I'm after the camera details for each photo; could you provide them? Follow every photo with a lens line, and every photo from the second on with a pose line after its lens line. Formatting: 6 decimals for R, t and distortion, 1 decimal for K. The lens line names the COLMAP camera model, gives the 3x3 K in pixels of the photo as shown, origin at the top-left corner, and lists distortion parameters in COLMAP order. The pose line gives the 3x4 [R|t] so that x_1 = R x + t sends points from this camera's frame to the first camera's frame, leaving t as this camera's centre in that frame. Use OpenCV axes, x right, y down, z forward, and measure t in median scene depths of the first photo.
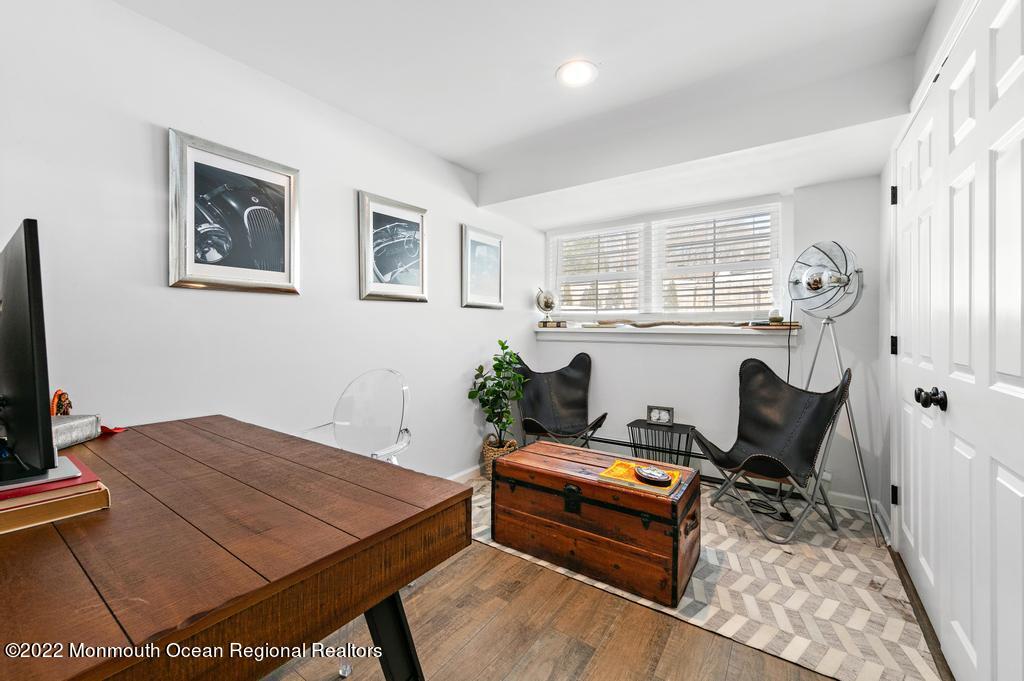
lens RADIAL K [[409.7, 0, 512.0], [0, 409.7, 340.5], [0, 0, 1]] dist [0.000259, -0.000067]
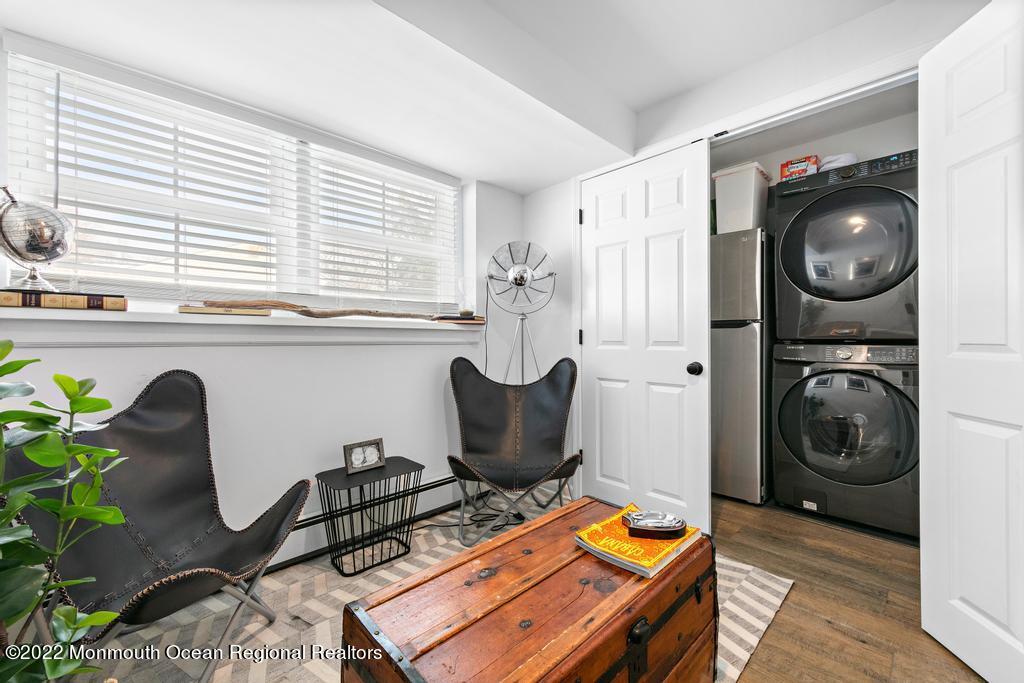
lens RADIAL K [[409.7, 0, 512.0], [0, 409.7, 341.5], [0, 0, 1]] dist [0.000259, -0.000067]
pose [[0.189943, -0.014651, 0.981686, -0.220808], [0.025514, 0.999625, 0.009982, 0.004549], [-0.981464, 0.023151, 0.190246, 0.648001]]
